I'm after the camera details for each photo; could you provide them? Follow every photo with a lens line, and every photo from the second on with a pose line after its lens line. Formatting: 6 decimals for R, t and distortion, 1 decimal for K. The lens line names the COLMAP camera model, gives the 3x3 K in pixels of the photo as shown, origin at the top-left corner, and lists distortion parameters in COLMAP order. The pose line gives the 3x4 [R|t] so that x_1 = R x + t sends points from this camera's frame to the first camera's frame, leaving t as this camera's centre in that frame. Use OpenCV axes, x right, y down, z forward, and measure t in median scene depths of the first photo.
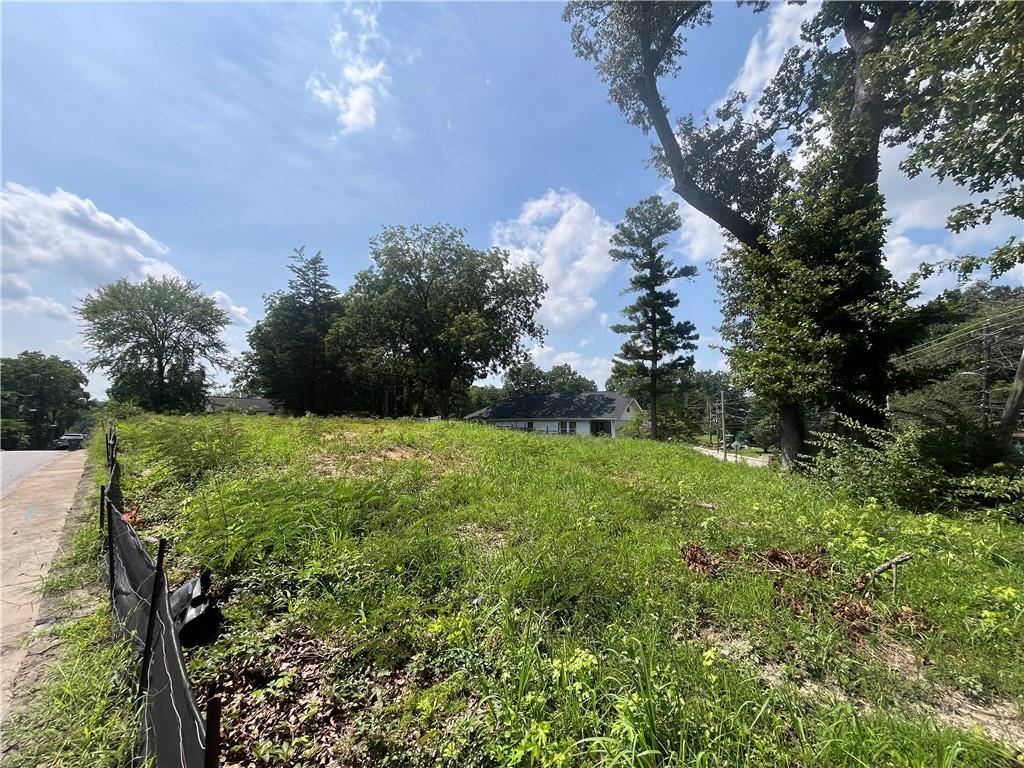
lens RADIAL K [[416.2, 0, 512.0], [0, 416.2, 384.0], [0, 0, 1]] dist [0.001476, 0.000101]
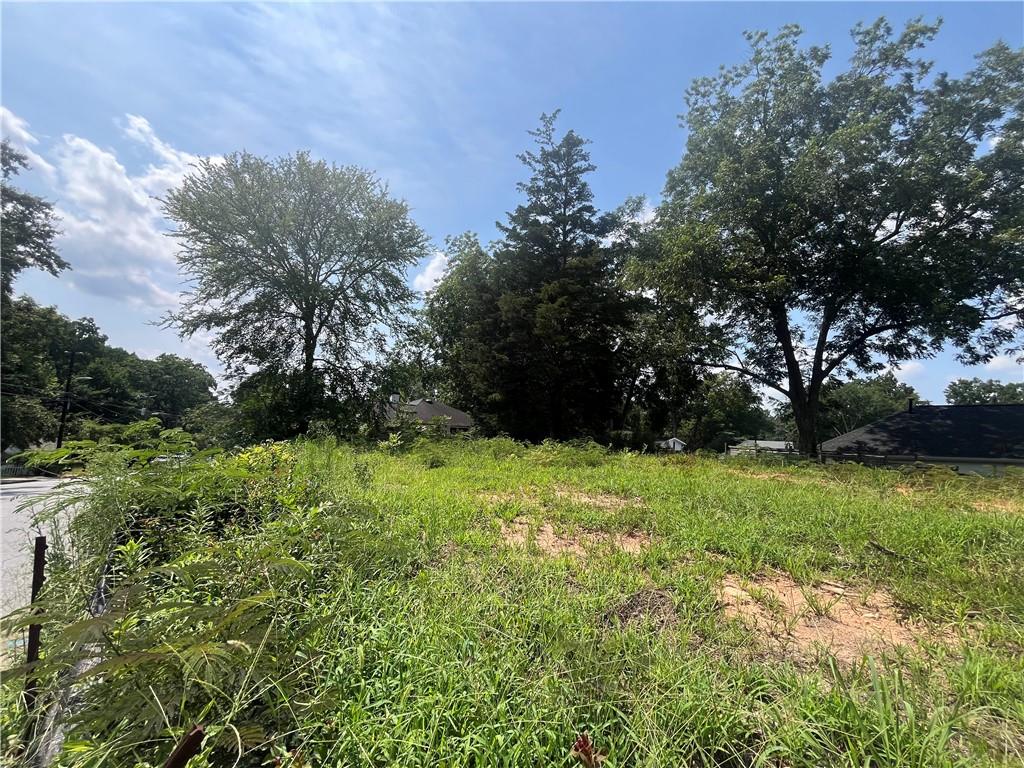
lens RADIAL K [[416.2, 0, 512.0], [0, 416.2, 384.0], [0, 0, 1]] dist [0.001476, 0.000101]
pose [[0.982569, 0.009304, -0.185666, -0.471224], [-0.015093, 0.999442, -0.029789, 0.028562], [0.185285, 0.032072, 0.982161, 0.511478]]
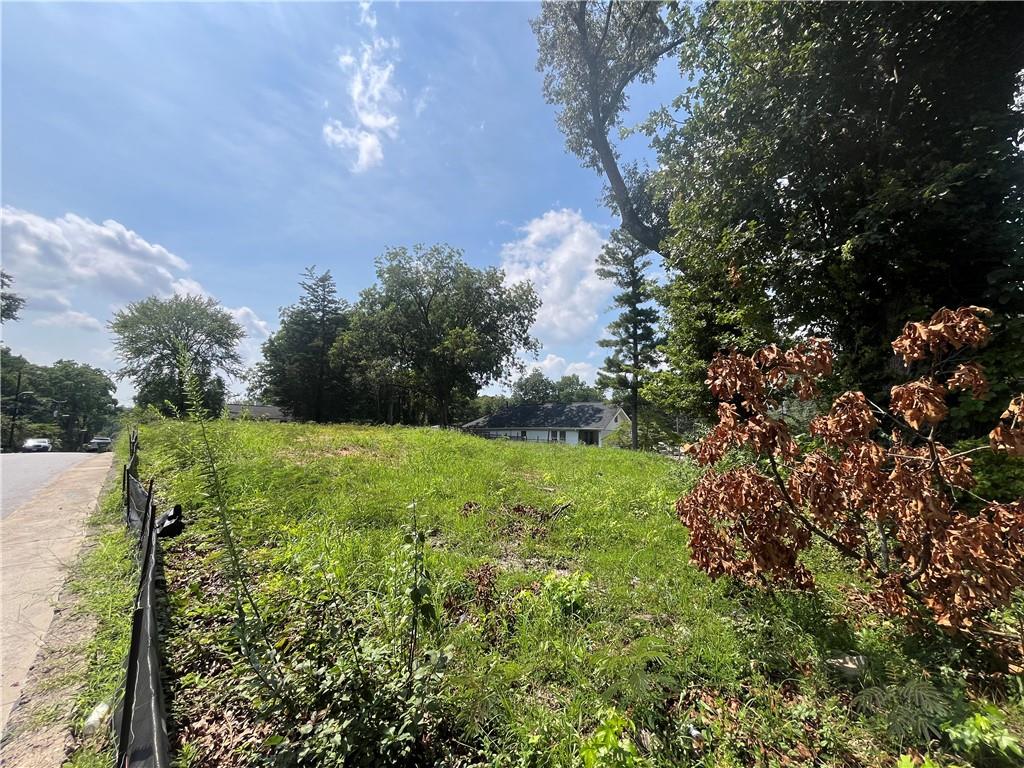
lens RADIAL K [[416.2, 0, 512.0], [0, 416.2, 384.0], [0, 0, 1]] dist [0.001476, 0.000101]
pose [[0.999382, 0.006245, -0.034581, 0.053269], [-0.007033, 0.999717, -0.022714, -0.003237], [0.034430, 0.022943, 0.999144, -0.053014]]
